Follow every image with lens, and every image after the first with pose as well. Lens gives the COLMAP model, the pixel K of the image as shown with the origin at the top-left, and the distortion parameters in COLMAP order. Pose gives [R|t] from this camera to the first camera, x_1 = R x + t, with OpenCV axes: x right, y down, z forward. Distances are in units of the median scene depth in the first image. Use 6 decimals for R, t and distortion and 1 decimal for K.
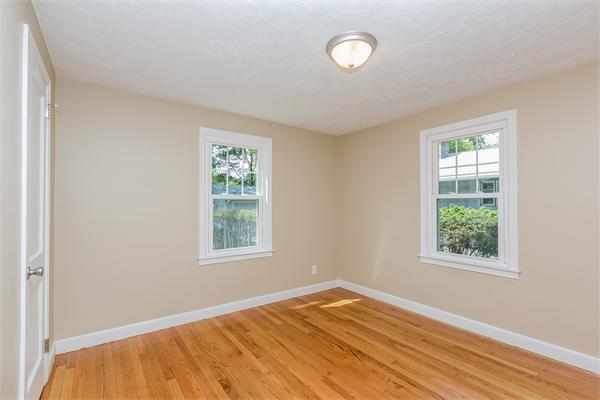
lens RADIAL K [[284.9, 0, 300.0], [0, 284.9, 200.0], [0, 0, 1]] dist [0.002198, 0.000413]
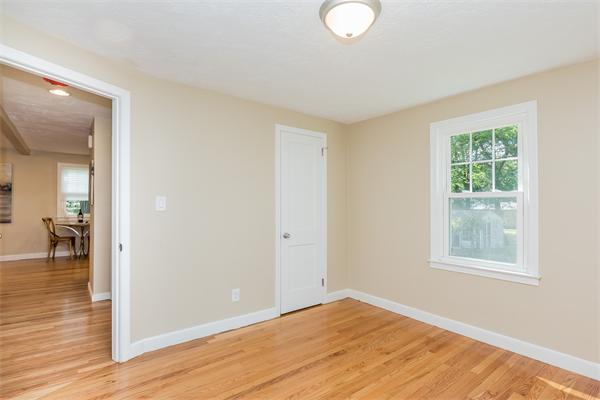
lens RADIAL K [[318.5, 0, 300.0], [0, 318.5, 200.0], [0, 0, 1]] dist [-0.000525, -0.000594]
pose [[-0.007892, -0.007361, -0.999942, 0.703735], [0.011195, 0.999910, -0.007449, 0.004979], [0.999906, -0.011253, -0.007809, 0.551337]]
